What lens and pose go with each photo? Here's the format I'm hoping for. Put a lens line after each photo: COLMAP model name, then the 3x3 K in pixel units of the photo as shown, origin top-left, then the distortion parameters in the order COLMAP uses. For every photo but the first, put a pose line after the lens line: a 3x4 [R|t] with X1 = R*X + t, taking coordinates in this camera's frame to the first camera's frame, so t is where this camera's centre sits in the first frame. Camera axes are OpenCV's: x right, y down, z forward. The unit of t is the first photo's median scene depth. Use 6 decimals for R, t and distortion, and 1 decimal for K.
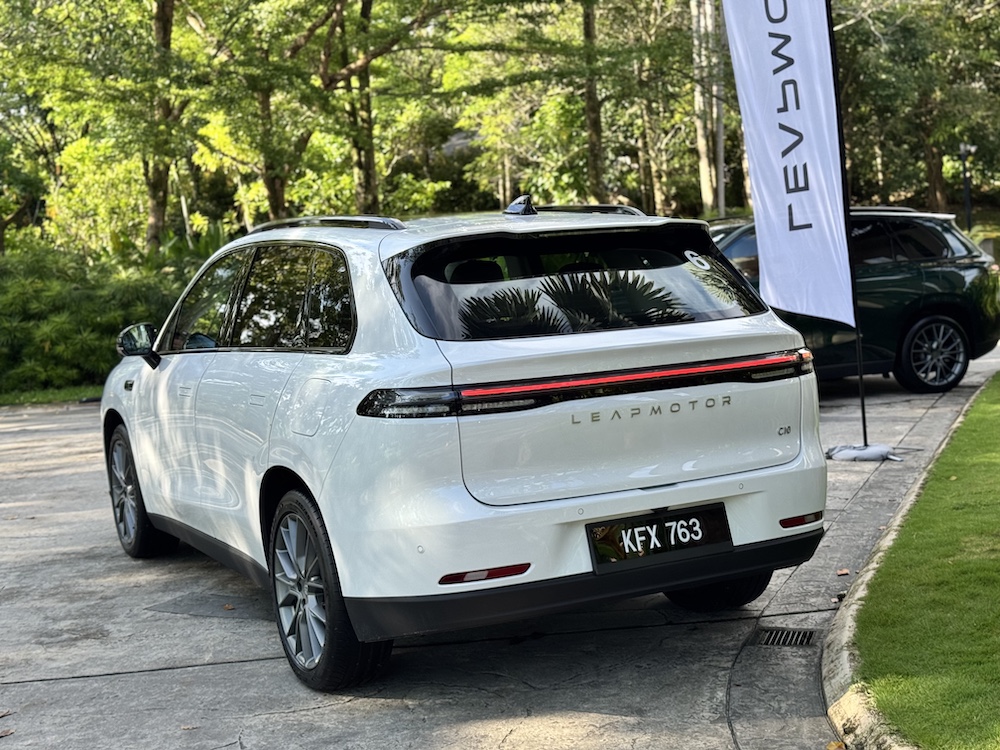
lens RADIAL K [[1409.6, 0, 495.1], [0, 1409.6, 376.9], [0, 0, 1]] dist [0.190993, -0.373974]
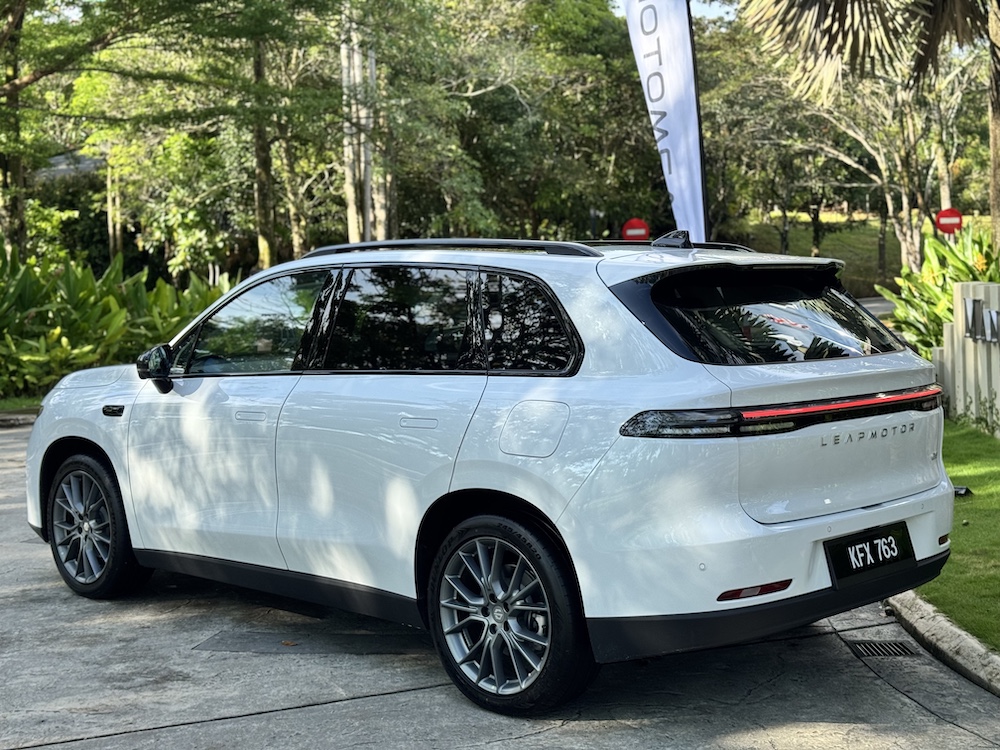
lens RADIAL K [[1415.4, 0, 501.1], [0, 1415.4, 362.4], [0, 0, 1]] dist [0.124970, 0.015616]
pose [[0.947640, 0.026471, 0.318242, -0.320146], [-0.012653, 0.998888, -0.045408, 0.013815], [-0.319091, 0.039003, 0.946921, 0.039594]]
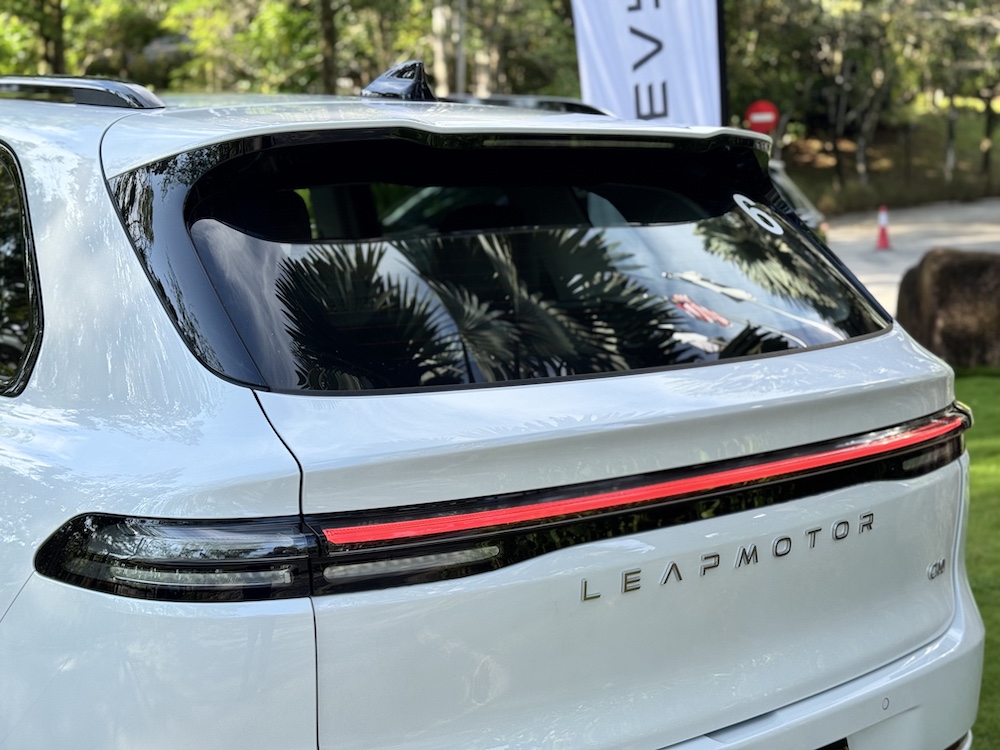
lens RADIAL K [[1409.6, 0, 495.1], [0, 1409.6, 376.9], [0, 0, 1]] dist [0.190993, -0.373974]
pose [[0.977028, 0.029131, 0.211109, -0.037400], [-0.039303, 0.998251, 0.044150, -0.031015], [-0.209454, -0.051433, 0.976465, 0.375504]]
